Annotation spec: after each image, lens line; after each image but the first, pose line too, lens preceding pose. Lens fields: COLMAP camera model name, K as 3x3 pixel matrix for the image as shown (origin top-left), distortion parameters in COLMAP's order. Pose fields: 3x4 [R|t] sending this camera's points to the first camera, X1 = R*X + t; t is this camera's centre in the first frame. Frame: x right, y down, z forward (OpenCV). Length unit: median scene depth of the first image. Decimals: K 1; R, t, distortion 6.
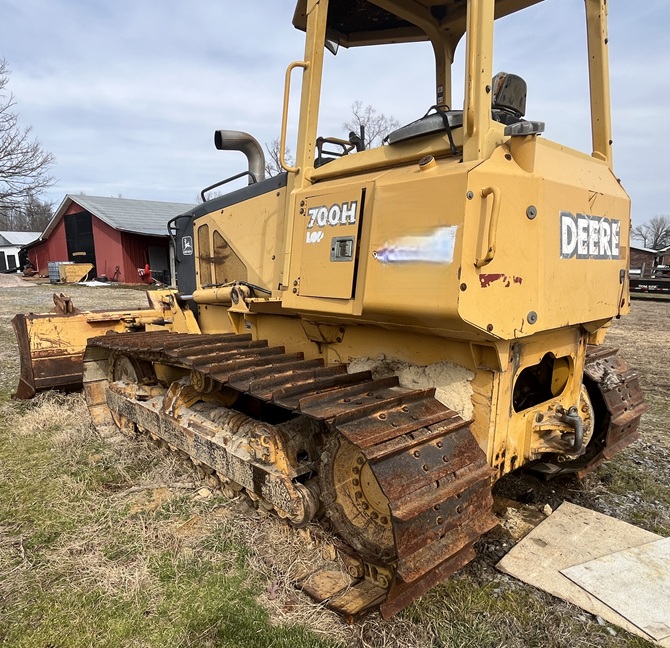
lens RADIAL K [[488.2, 0, 310.8], [0, 488.2, 381.0], [0, 0, 1]] dist [-0.002488, -0.005129]
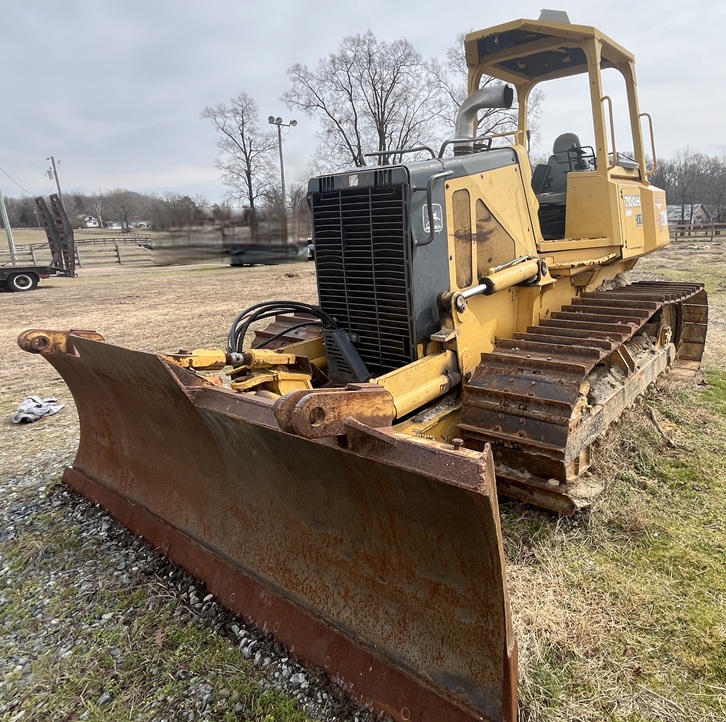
lens RADIAL K [[509.0, 0, 463.6], [0, 509.0, 347.3], [0, 0, 1]] dist [-0.004105, -0.000772]
pose [[-0.237303, -0.227524, 0.944415, -1.618213], [0.268090, 0.919092, 0.288786, -0.529888], [-0.933710, 0.321718, -0.157106, 1.958716]]
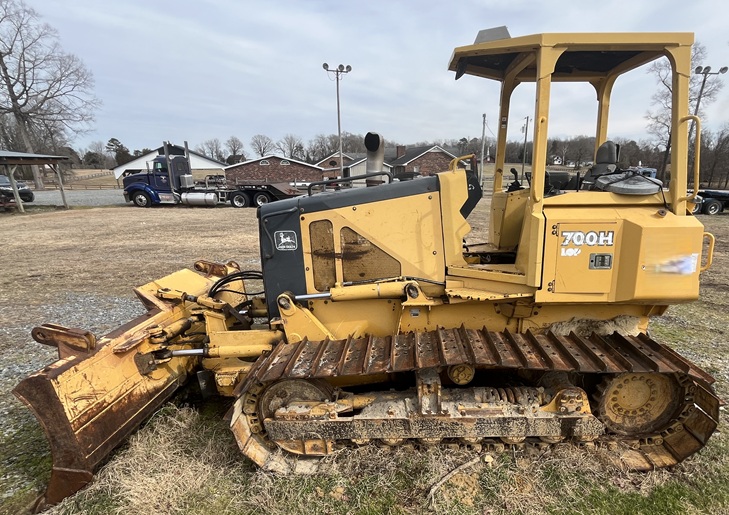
lens RADIAL K [[407.0, 0, 410.0], [0, 407.0, 321.9], [0, 0, 1]] dist [-0.002304, -0.001163]
pose [[0.647683, -0.265421, 0.714184, -1.201683], [0.178711, 0.964132, 0.196242, -0.416700], [-0.740654, 0.000530, 0.671886, 0.550928]]
